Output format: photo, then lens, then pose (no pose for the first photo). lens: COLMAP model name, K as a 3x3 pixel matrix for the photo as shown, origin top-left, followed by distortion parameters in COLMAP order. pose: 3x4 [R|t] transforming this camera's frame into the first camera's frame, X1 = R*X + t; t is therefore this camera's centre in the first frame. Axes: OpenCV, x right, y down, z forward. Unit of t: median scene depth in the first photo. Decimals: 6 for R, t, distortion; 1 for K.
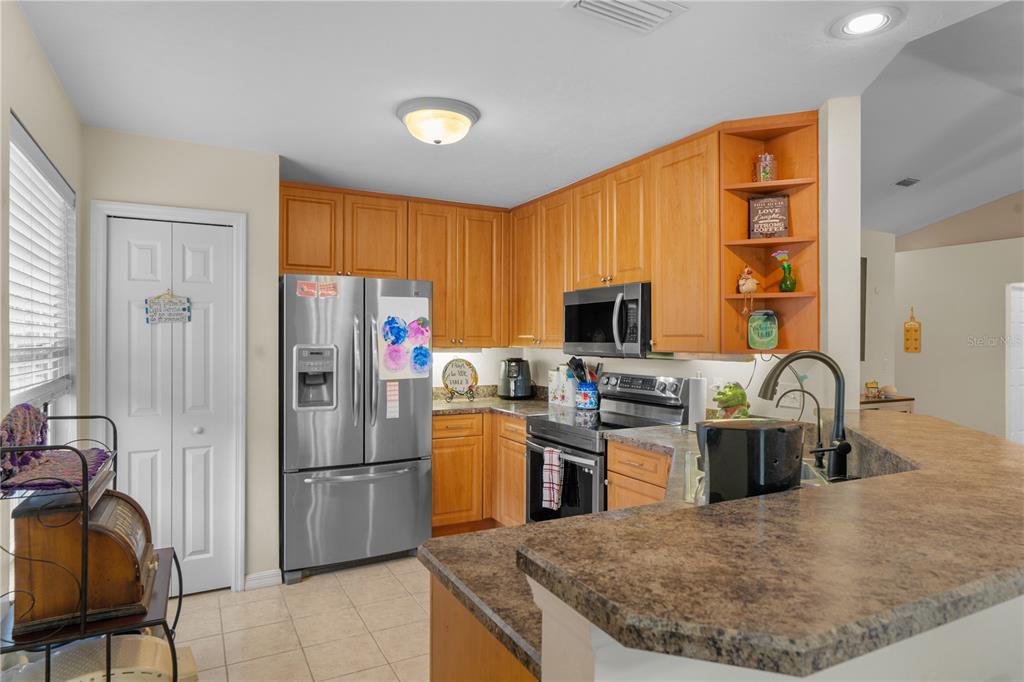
lens RADIAL K [[606.0, 0, 512.0], [0, 606.0, 341.0], [0, 0, 1]] dist [-0.003563, -0.000356]
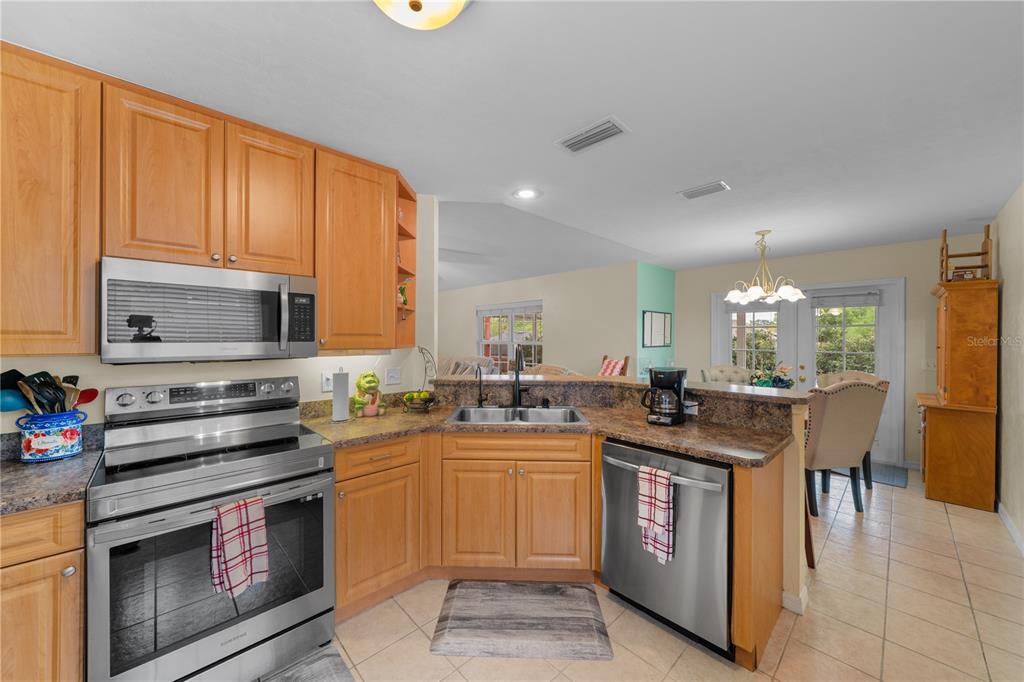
lens RADIAL K [[373.0, 0, 512.7], [0, 373.0, 334.5], [0, 0, 1]] dist [-0.000461, -0.000077]
pose [[-0.265339, 0.001500, 0.964154, -0.343093], [-0.002378, 0.999995, -0.002210, -0.005900], [-0.964152, -0.002879, -0.265334, 0.682617]]
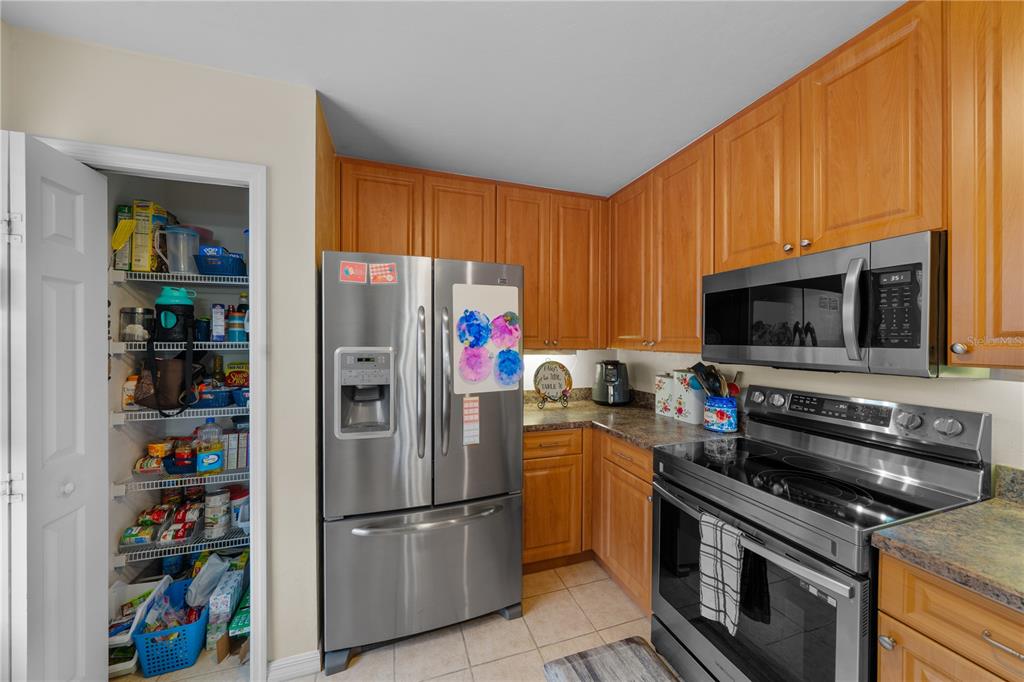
lens RADIAL K [[355.9, 0, 509.0], [0, 355.9, 344.1], [0, 0, 1]] dist [-0.003844, -0.000064]
pose [[0.985119, 0.002363, -0.171858, -0.066505], [-0.000695, 0.999952, 0.009765, -0.002518], [0.171872, -0.009500, 0.985073, 0.513791]]
